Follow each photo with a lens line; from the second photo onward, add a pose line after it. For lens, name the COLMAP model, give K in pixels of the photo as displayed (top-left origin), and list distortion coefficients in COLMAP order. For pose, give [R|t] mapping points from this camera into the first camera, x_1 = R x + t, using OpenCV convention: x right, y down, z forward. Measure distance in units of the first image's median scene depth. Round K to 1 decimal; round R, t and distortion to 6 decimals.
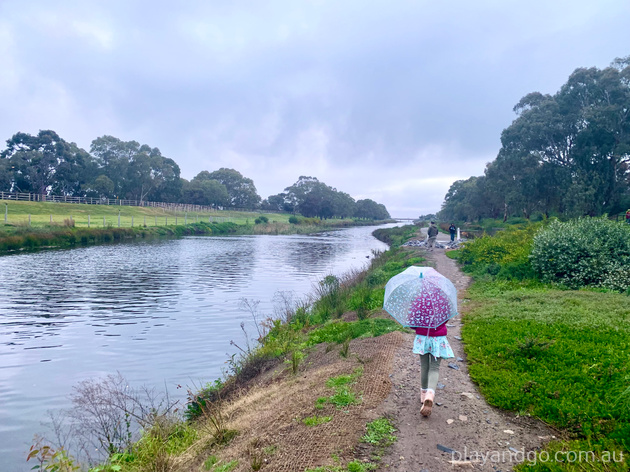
lens RADIAL K [[465.4, 0, 315.0], [0, 465.4, 235.8], [0, 0, 1]] dist [0.000459, -0.013632]
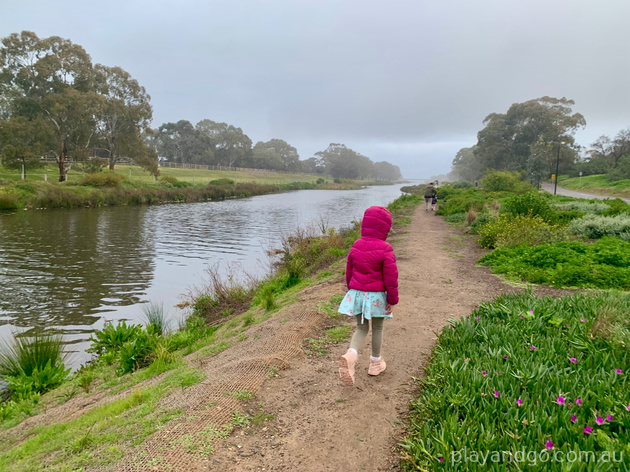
lens RADIAL K [[465.4, 0, 314.9], [0, 465.4, 236.0], [0, 0, 1]] dist [0.000459, -0.013632]
pose [[0.999766, 0.002990, -0.021438, -0.065348], [-0.001162, 0.996400, 0.084770, 0.009566], [0.021614, -0.084725, 0.996170, -0.285244]]
